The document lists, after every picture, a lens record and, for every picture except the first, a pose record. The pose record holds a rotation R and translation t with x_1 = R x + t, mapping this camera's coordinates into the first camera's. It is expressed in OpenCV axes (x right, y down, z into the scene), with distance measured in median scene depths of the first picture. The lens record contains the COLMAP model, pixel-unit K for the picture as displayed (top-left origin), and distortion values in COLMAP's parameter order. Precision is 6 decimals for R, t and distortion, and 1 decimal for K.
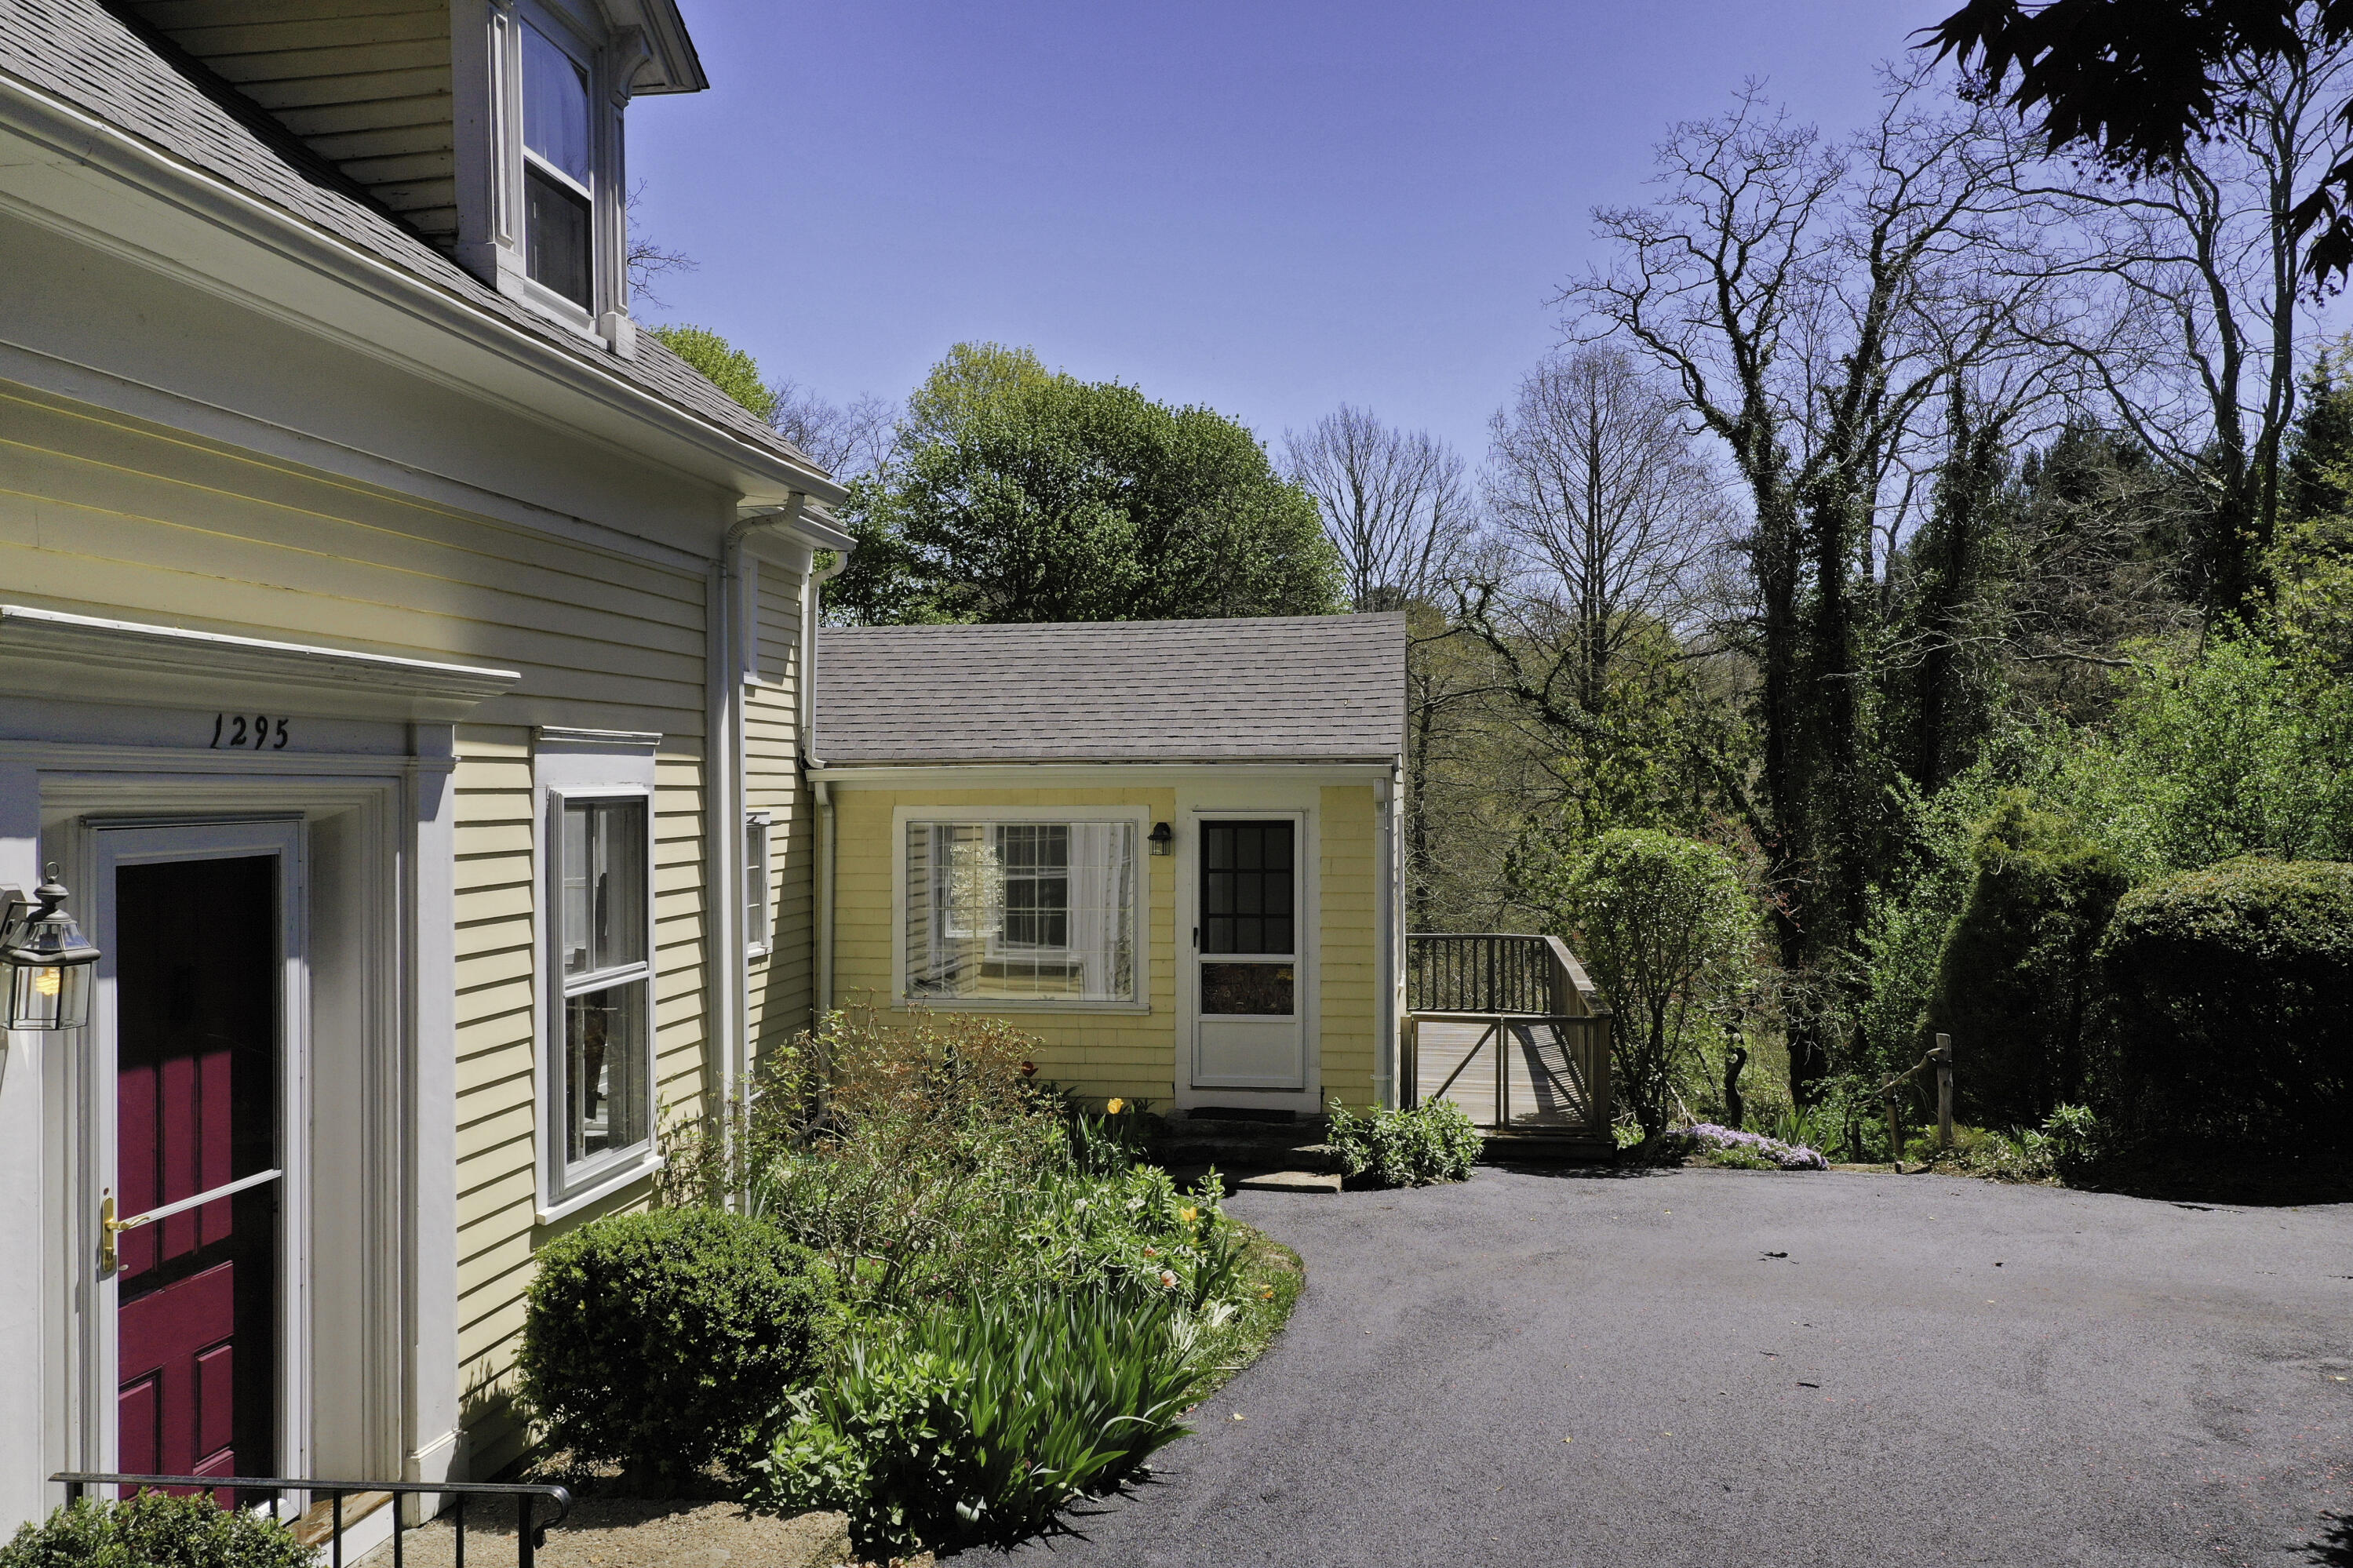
lens RADIAL K [[1880.6, 0, 1176.5], [0, 1880.6, 784.0], [0, 0, 1]] dist [0.018267, 0.010580]
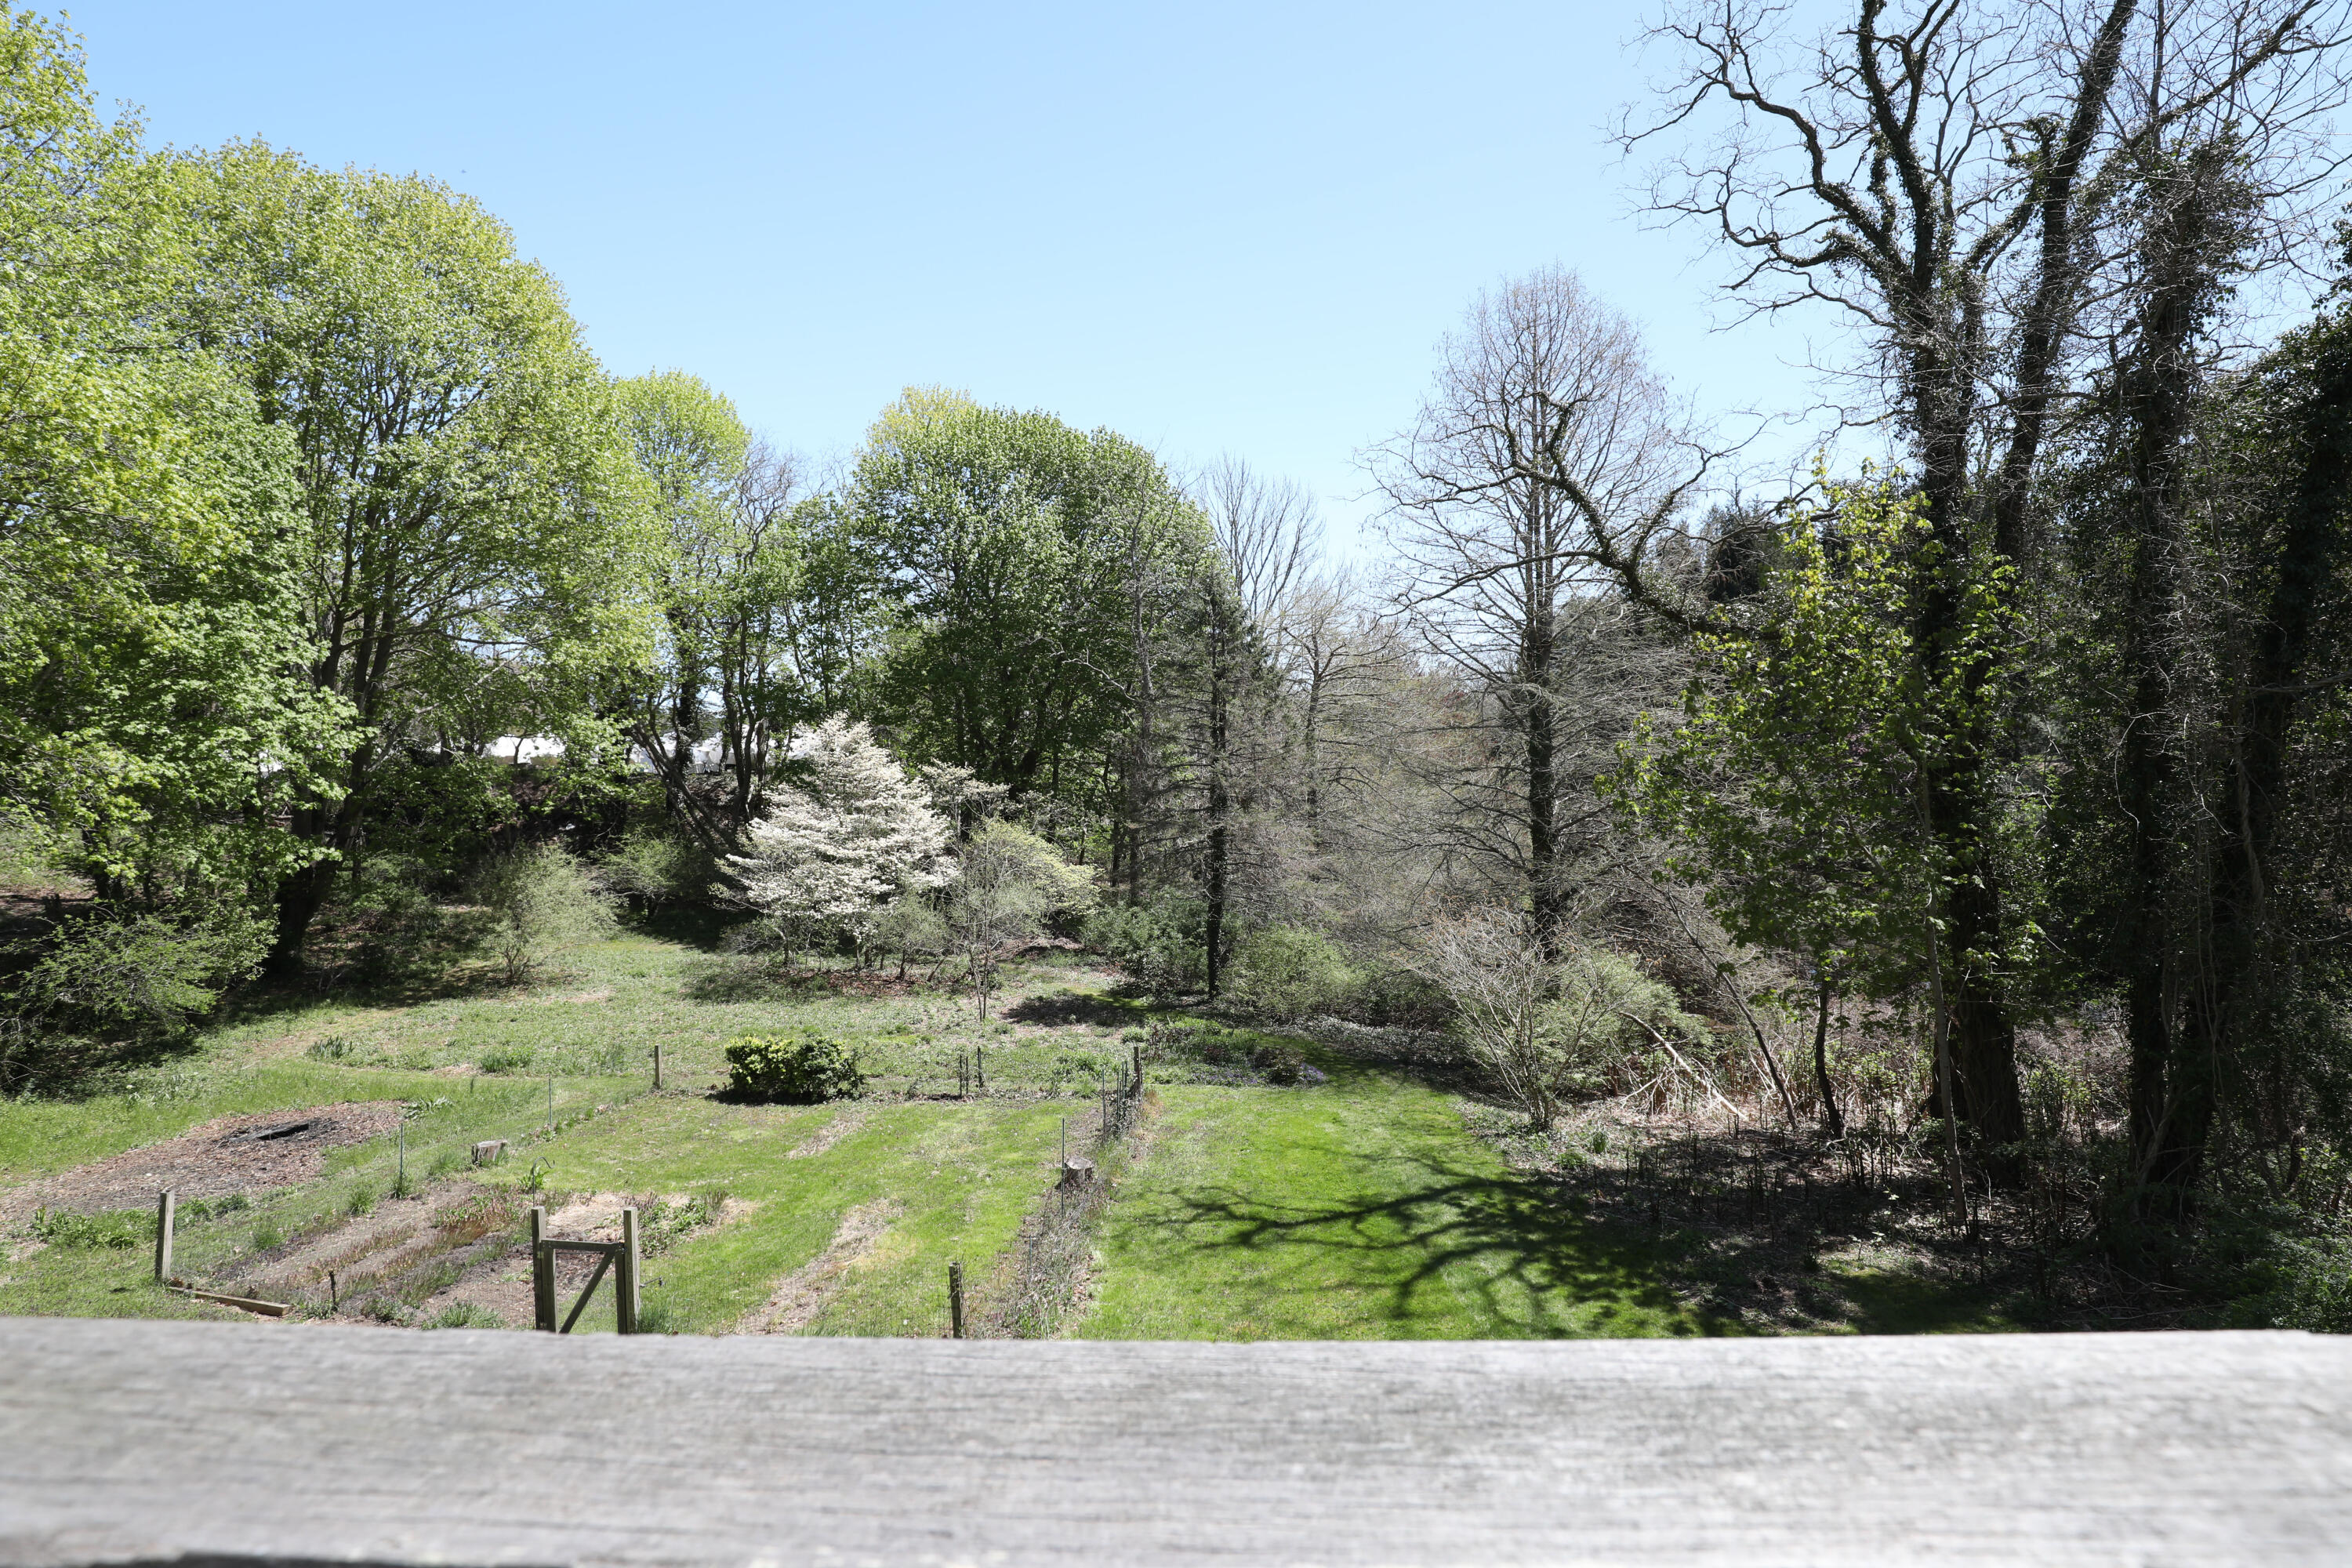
lens RADIAL K [[1065.6, 0, 1188.2], [0, 1065.6, 791.0], [0, 0, 1]] dist [-0.033891, -0.000262]
pose [[0.994424, -0.003483, 0.105398, -0.010762], [0.002237, 0.999926, 0.011935, 0.019357], [-0.105432, -0.011633, 0.994358, 0.340184]]
